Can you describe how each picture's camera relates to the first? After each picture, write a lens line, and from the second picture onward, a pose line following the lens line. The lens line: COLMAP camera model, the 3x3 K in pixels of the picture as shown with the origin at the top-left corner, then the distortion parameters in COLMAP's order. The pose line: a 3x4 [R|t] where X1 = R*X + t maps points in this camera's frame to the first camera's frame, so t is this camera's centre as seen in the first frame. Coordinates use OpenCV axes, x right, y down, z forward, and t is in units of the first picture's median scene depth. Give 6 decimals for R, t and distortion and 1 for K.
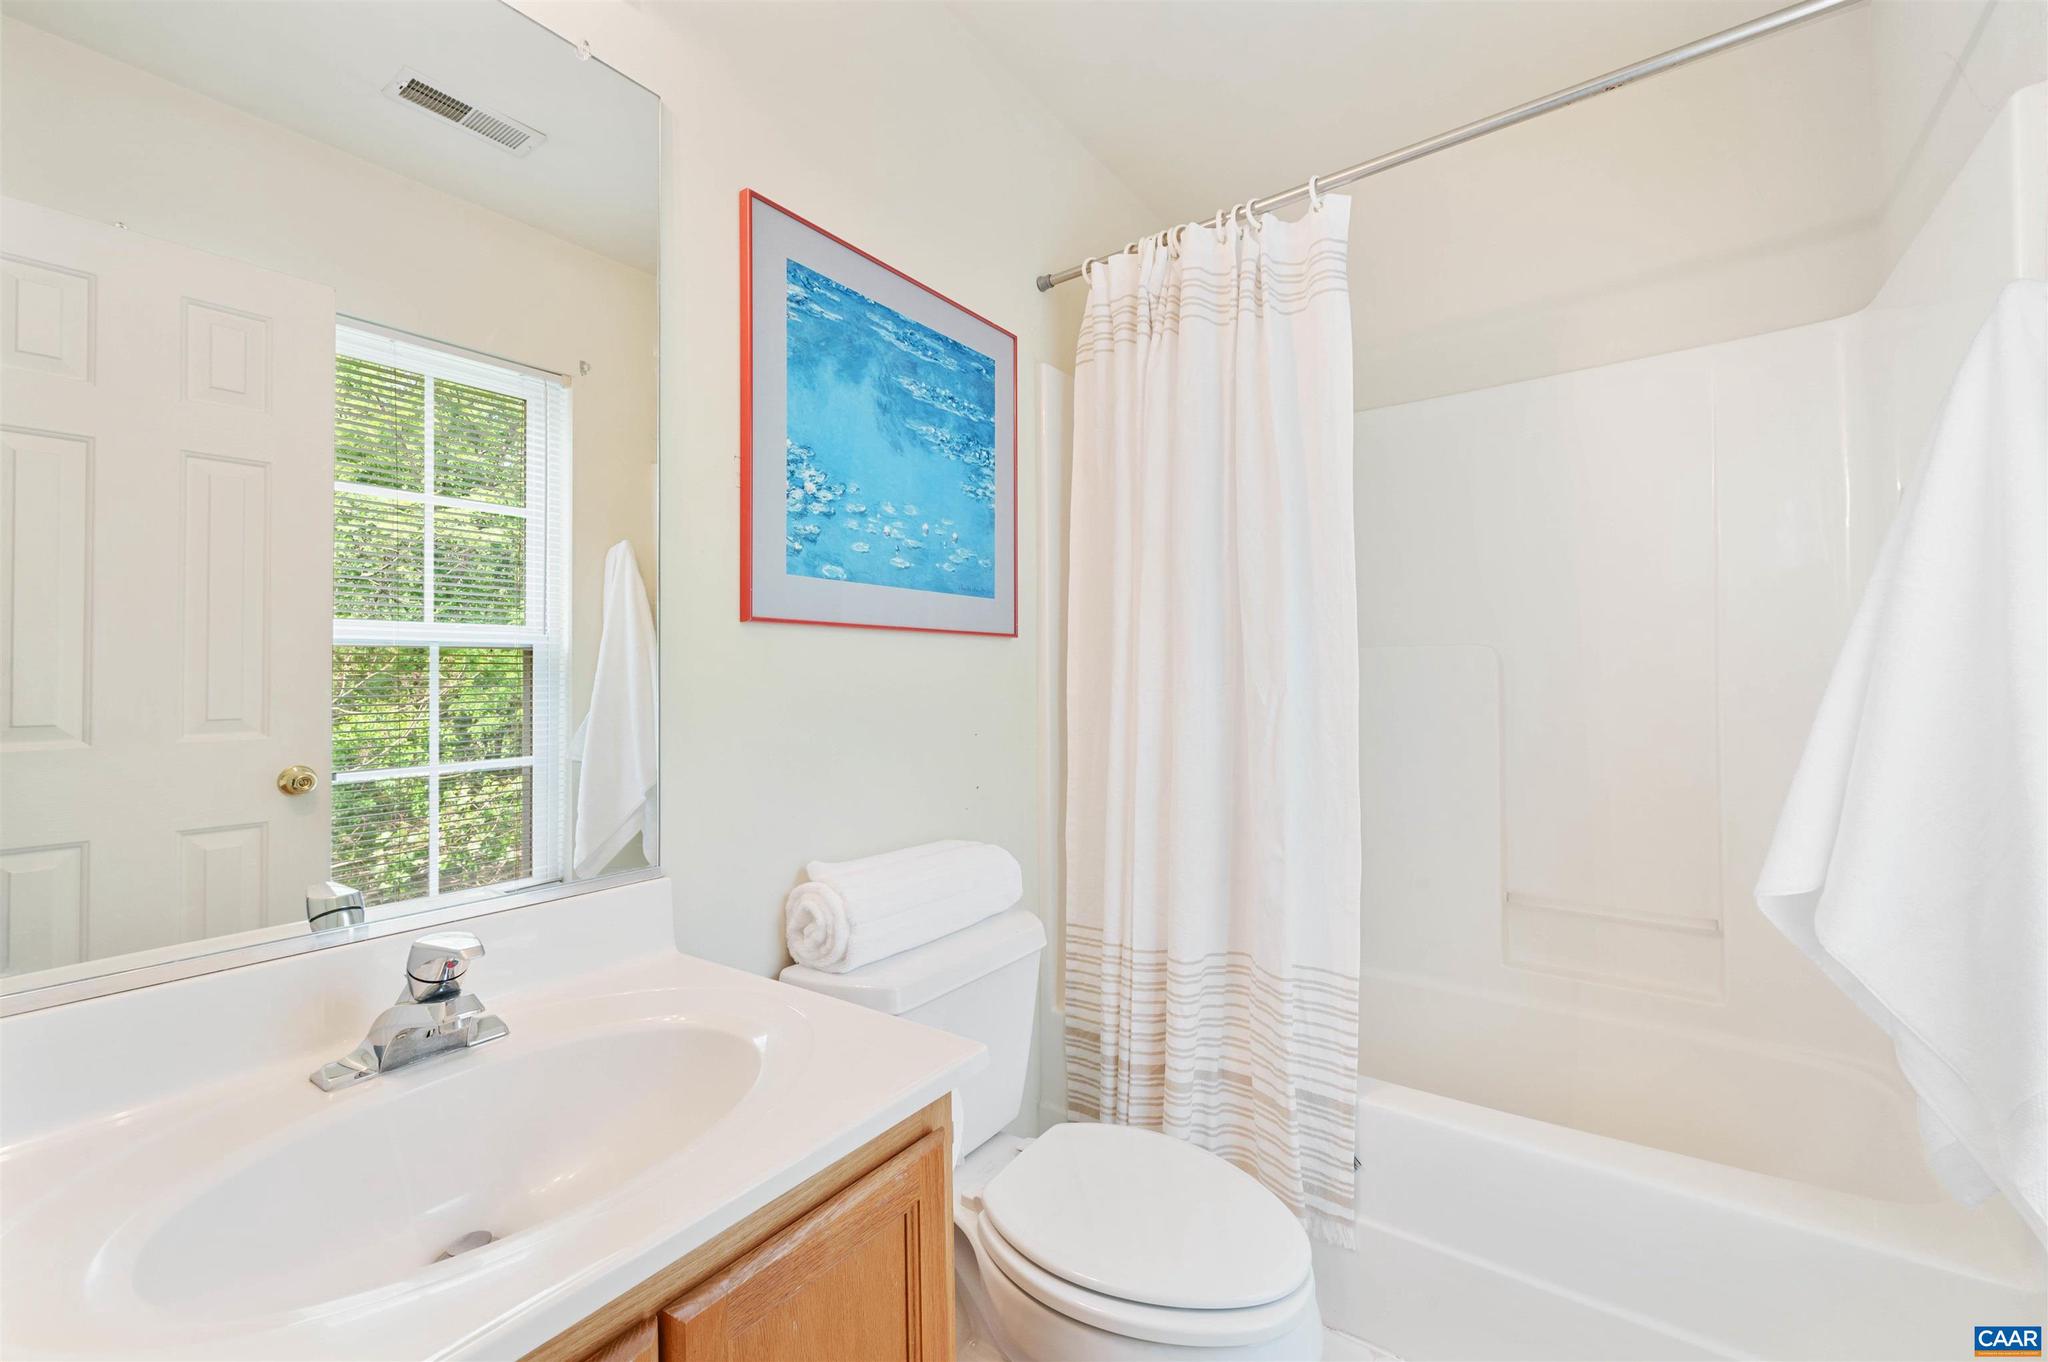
lens RADIAL K [[808.0, 0, 1011.8], [0, 808.0, 673.7], [0, 0, 1]] dist [0.000484, 0.000045]
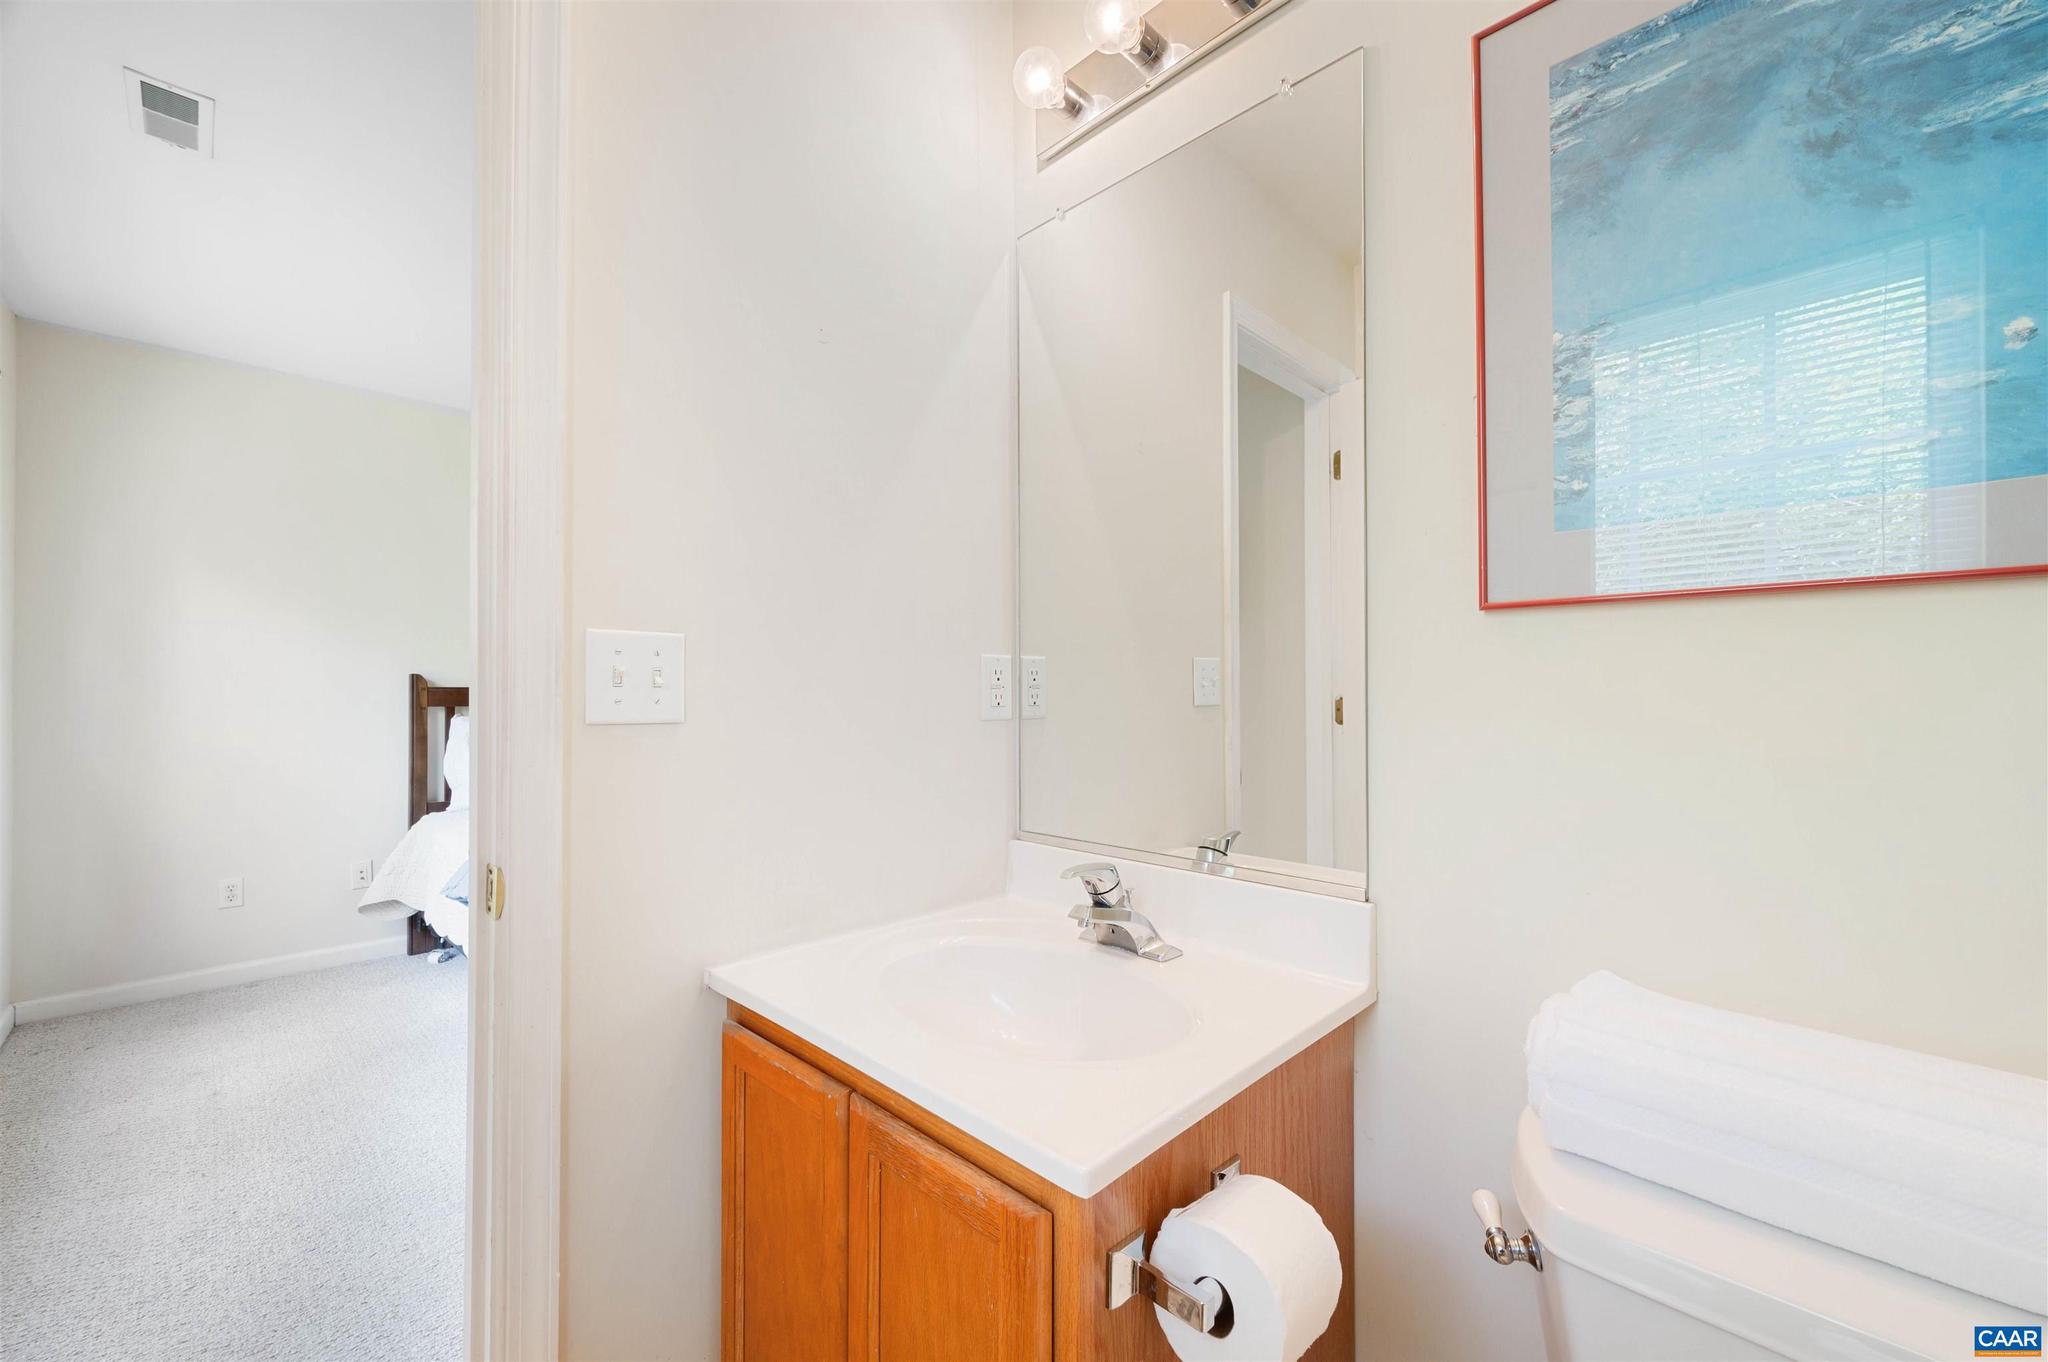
lens RADIAL K [[819.0, 0, 1045.5], [0, 819.0, 676.8], [0, 0, 1]] dist [0.000066, -0.000024]
pose [[-0.137228, -0.003399, -0.990534, 0.447758], [0.008439, 0.999954, -0.004601, -0.002704], [0.990503, -0.008991, -0.137193, 0.650399]]
